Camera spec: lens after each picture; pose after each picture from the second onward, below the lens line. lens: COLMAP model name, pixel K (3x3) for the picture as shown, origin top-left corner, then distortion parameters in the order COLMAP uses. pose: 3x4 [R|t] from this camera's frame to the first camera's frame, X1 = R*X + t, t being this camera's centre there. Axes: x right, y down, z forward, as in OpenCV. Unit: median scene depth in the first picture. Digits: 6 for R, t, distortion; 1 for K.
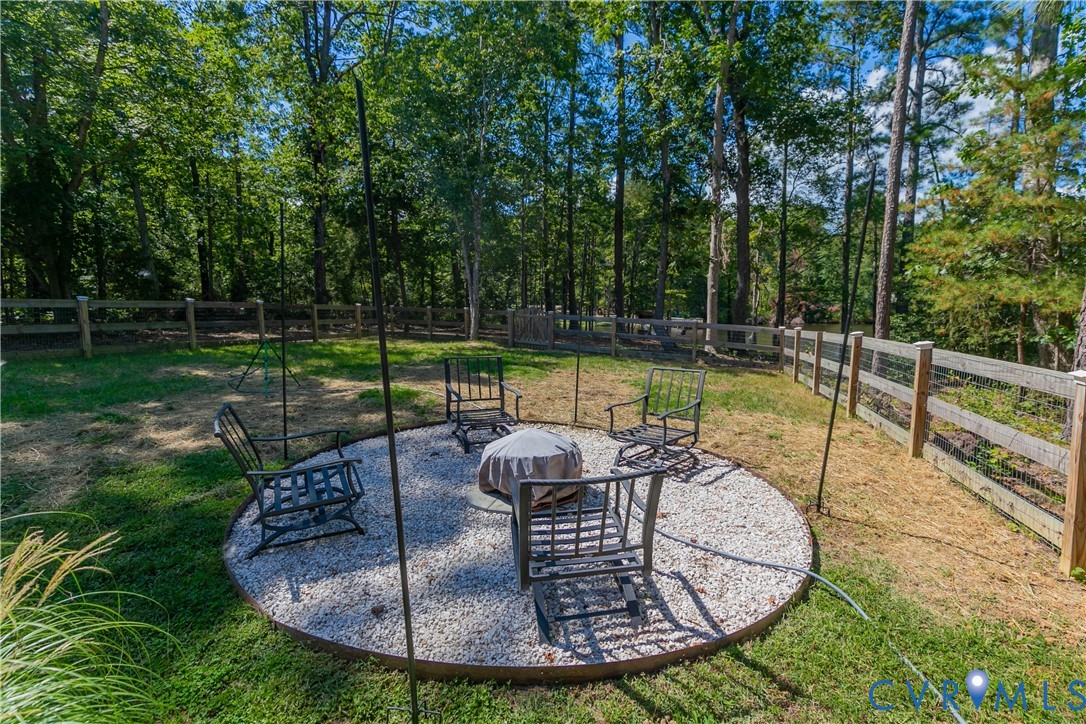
lens RADIAL K [[509.4, 0, 545.0], [0, 509.4, 362.5], [0, 0, 1]] dist [0.008961, -0.000152]
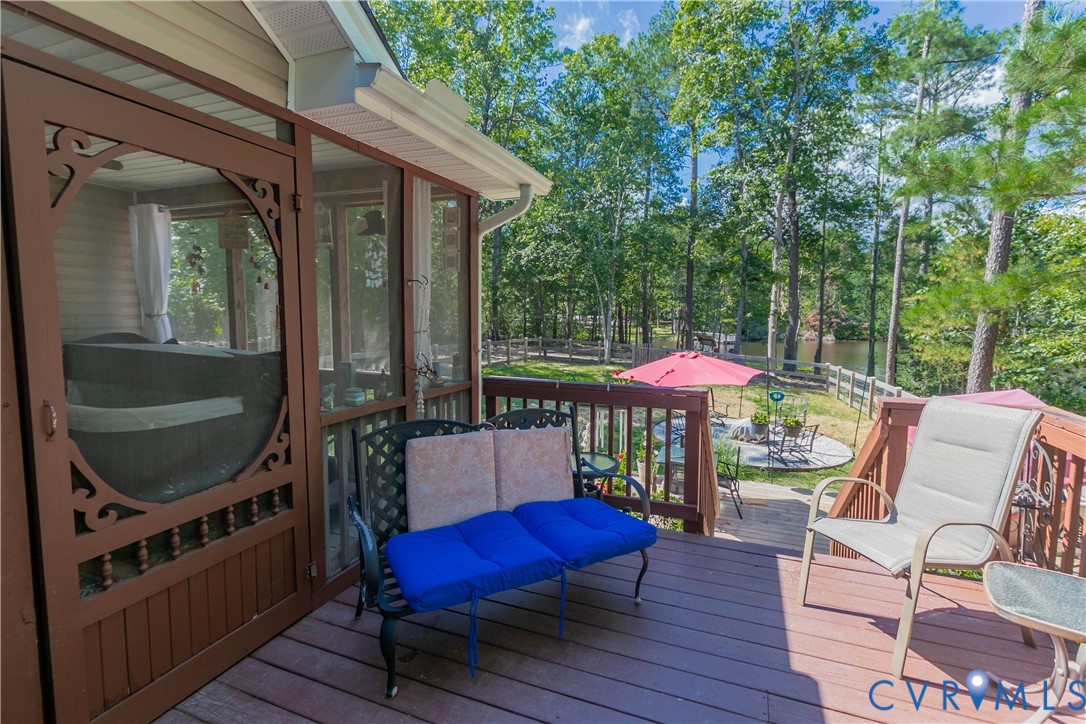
lens RADIAL K [[509.4, 0, 540.2], [0, 509.4, 359.9], [0, 0, 1]] dist [0.008961, -0.000152]
pose [[0.998591, 0.016879, -0.050312, -0.342578], [-0.017612, 0.999745, -0.014154, -0.042723], [0.050060, 0.015020, 0.998633, -0.617095]]
